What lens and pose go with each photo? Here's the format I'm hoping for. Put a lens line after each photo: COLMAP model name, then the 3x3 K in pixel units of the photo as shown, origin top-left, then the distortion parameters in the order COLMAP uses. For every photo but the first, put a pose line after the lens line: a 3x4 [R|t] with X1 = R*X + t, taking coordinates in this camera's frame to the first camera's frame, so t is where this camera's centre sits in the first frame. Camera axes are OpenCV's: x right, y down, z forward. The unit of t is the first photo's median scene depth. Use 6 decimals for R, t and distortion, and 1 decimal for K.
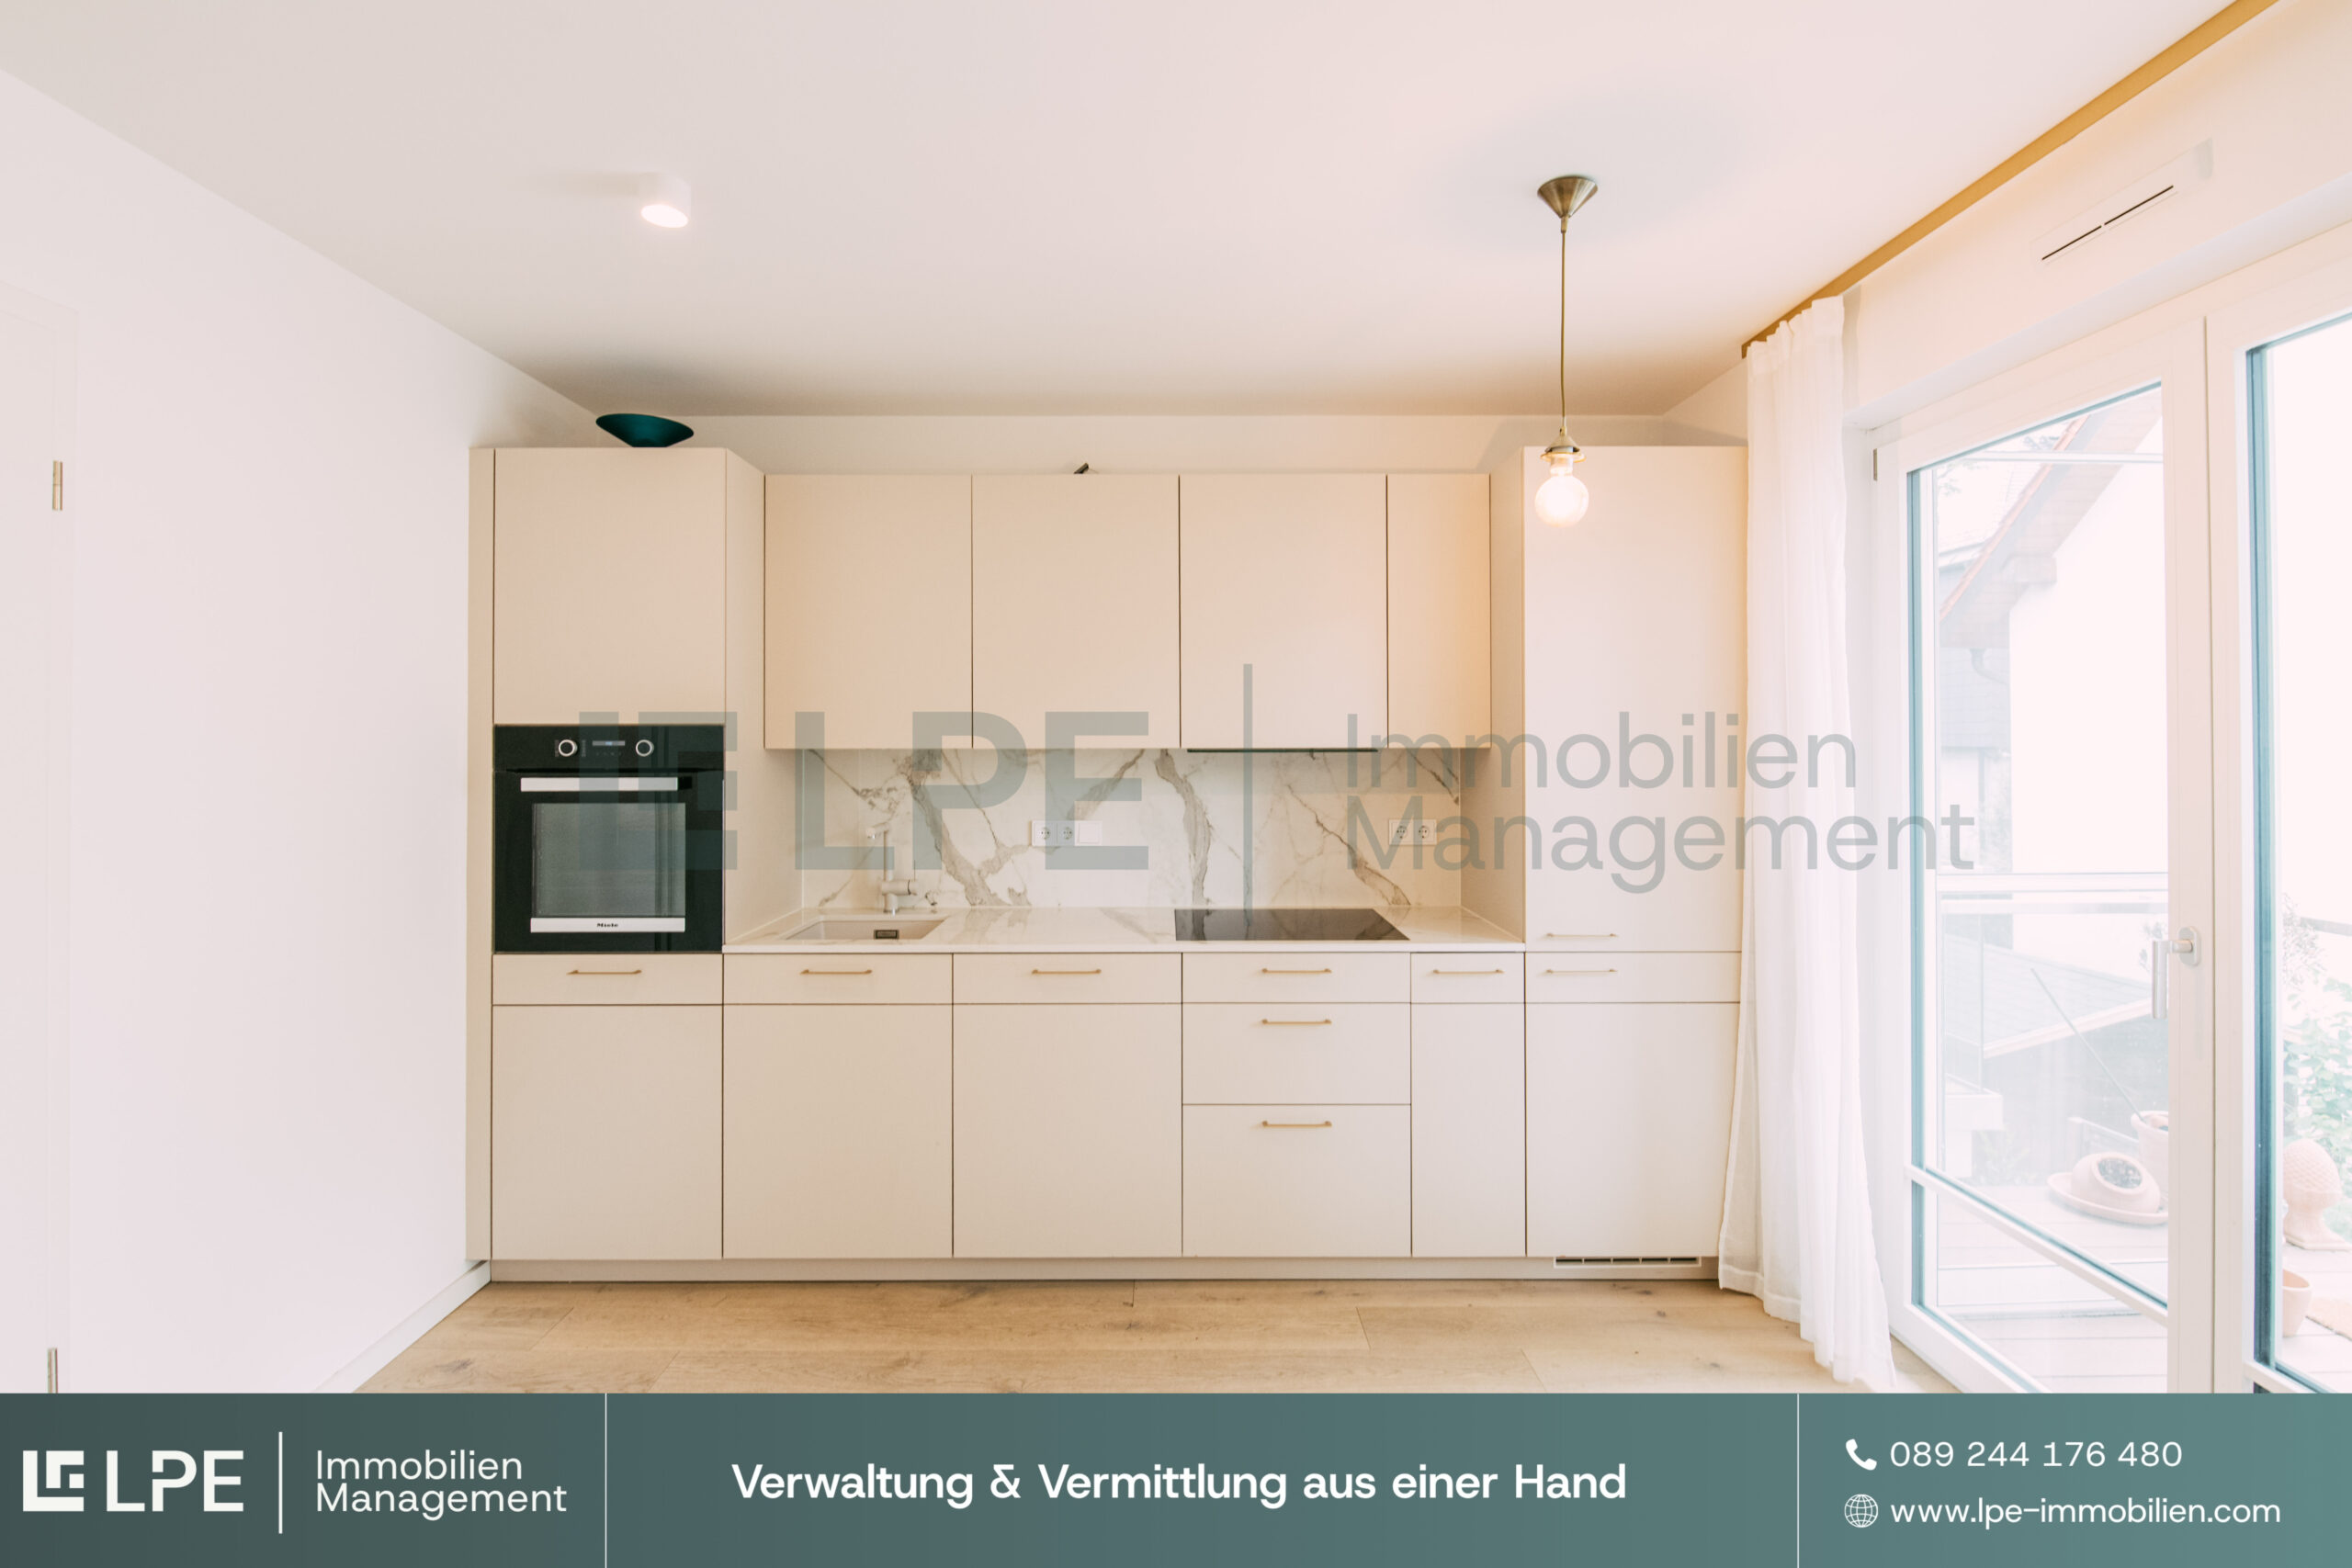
lens RADIAL K [[1054.4, 0, 1168.6], [0, 1054.4, 734.4], [0, 0, 1]] dist [-0.006132, -0.001007]
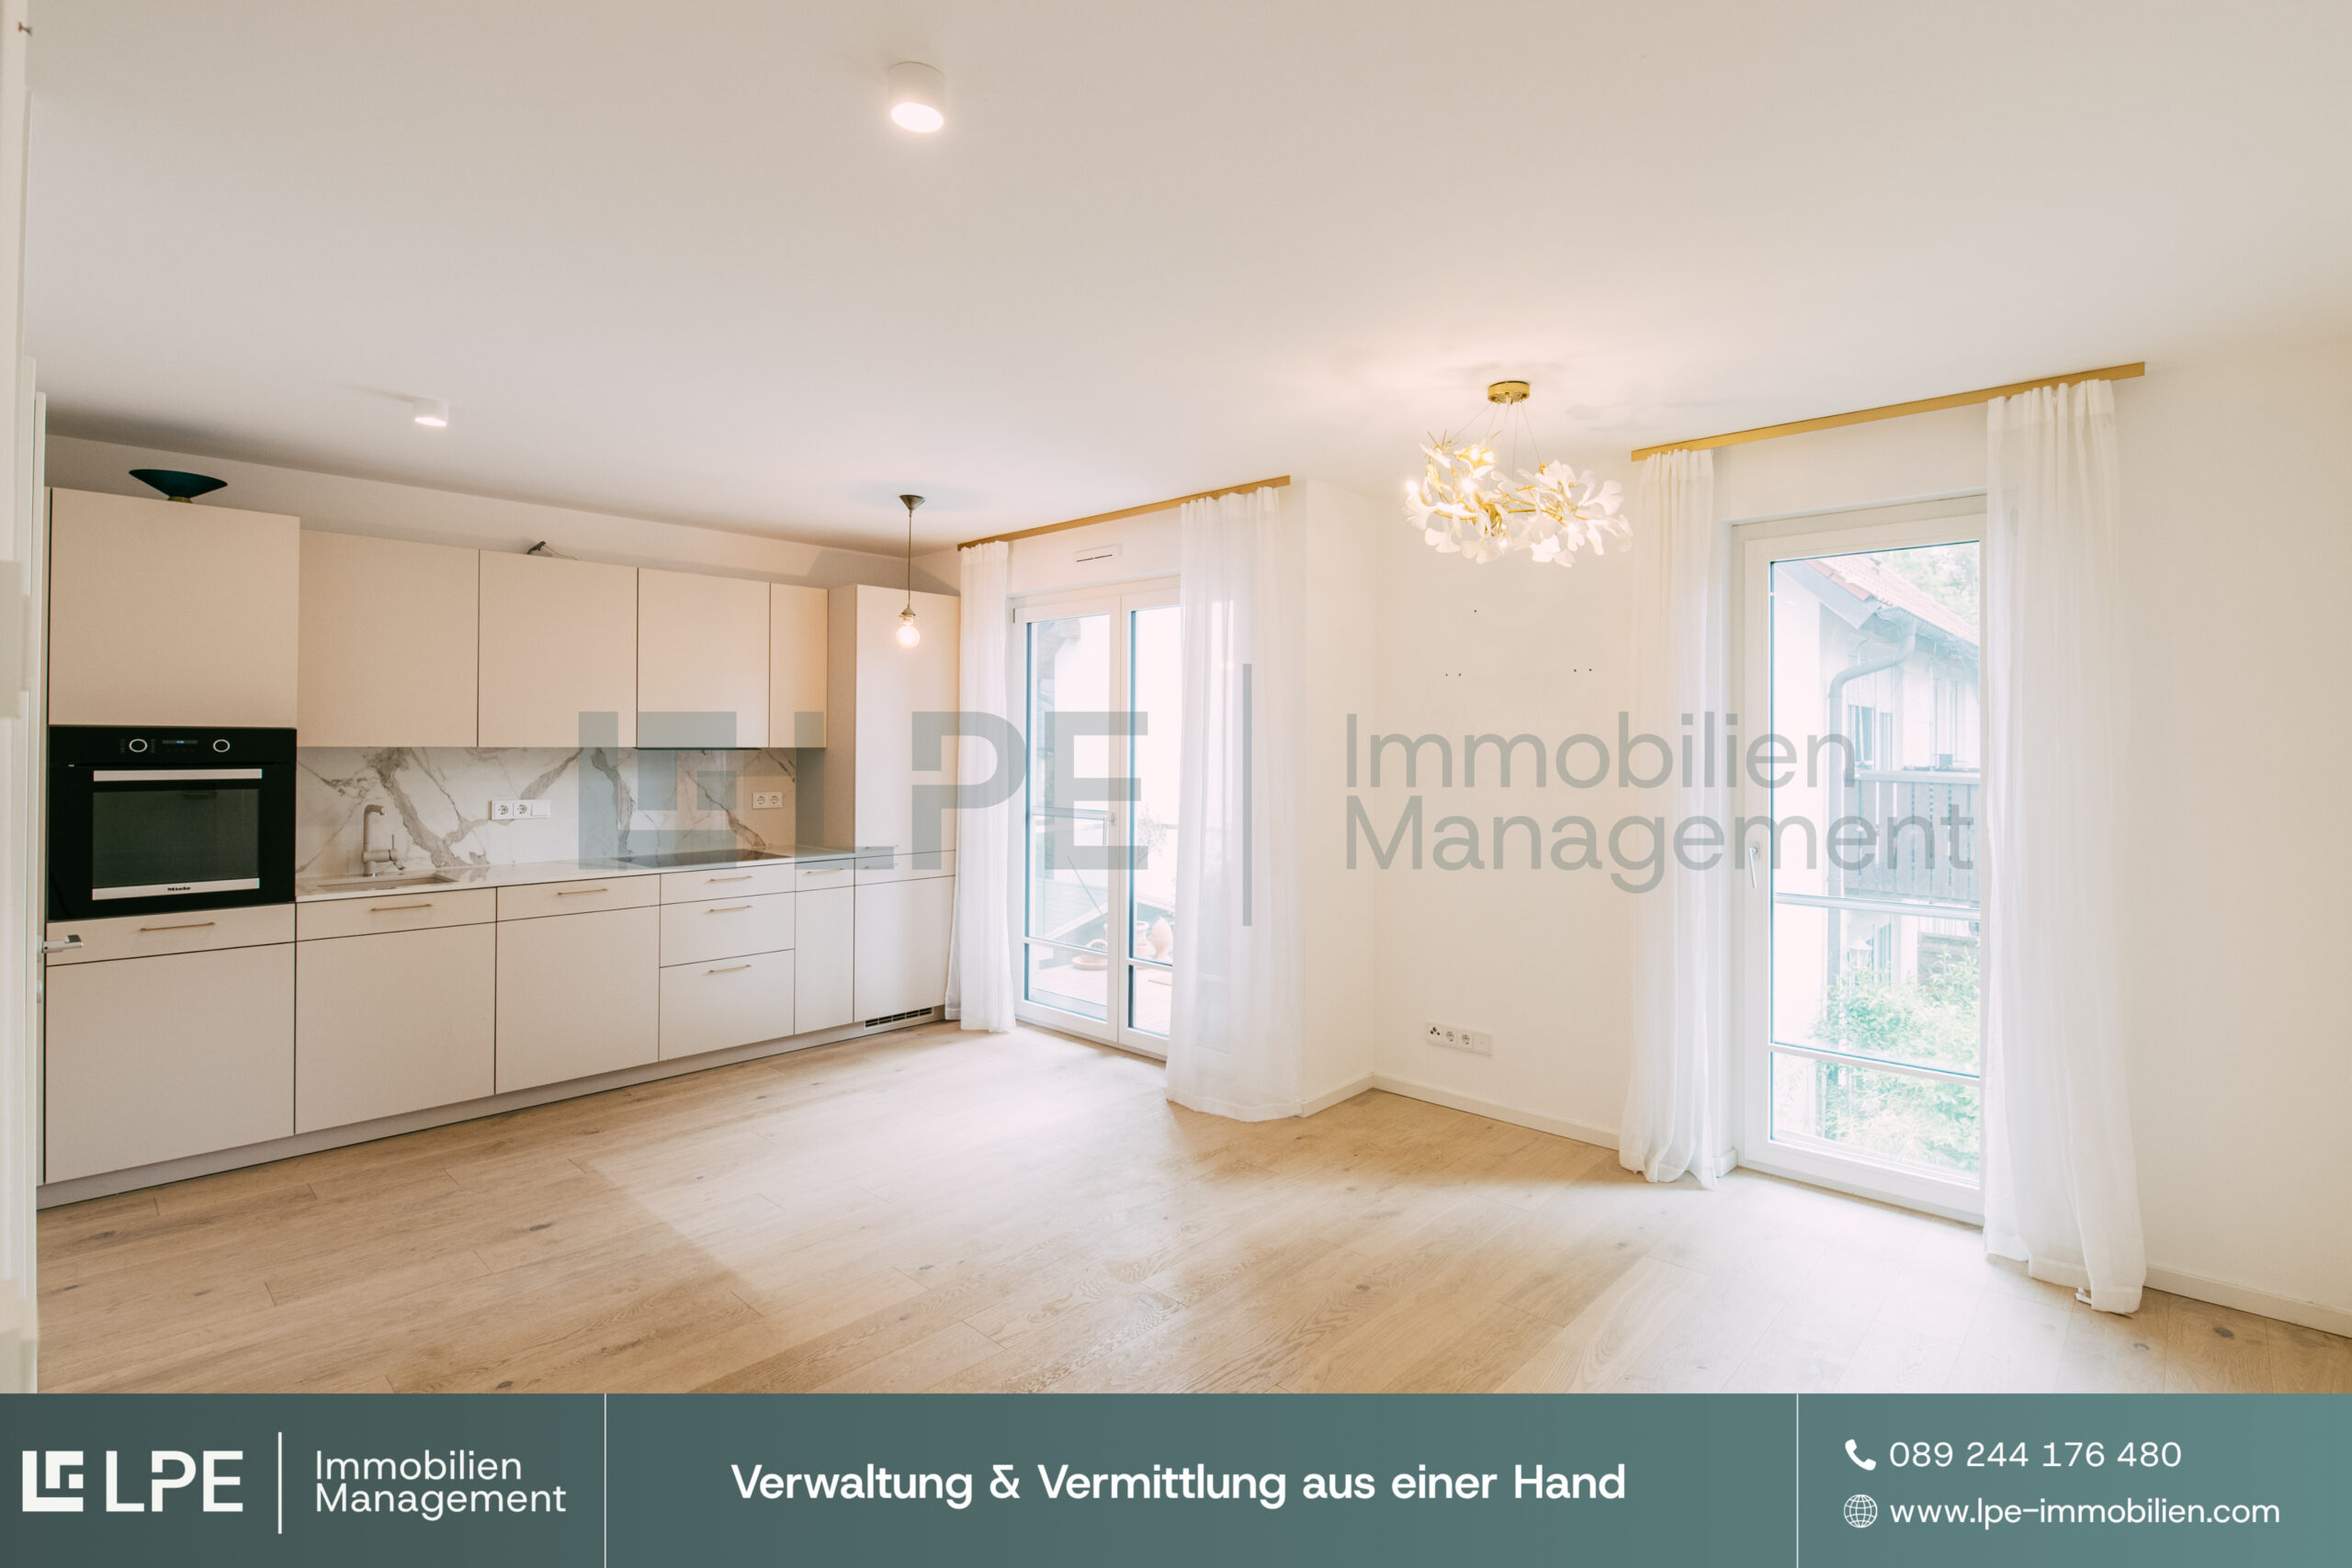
lens RADIAL K [[1054.4, 0, 1168.6], [0, 1054.4, 734.4], [0, 0, 1]] dist [-0.006132, -0.001007]
pose [[0.705850, 0.011493, 0.708268, -0.584913], [-0.010936, 0.999926, -0.005326, -0.006565], [-0.708277, -0.003986, 0.705923, -0.693229]]
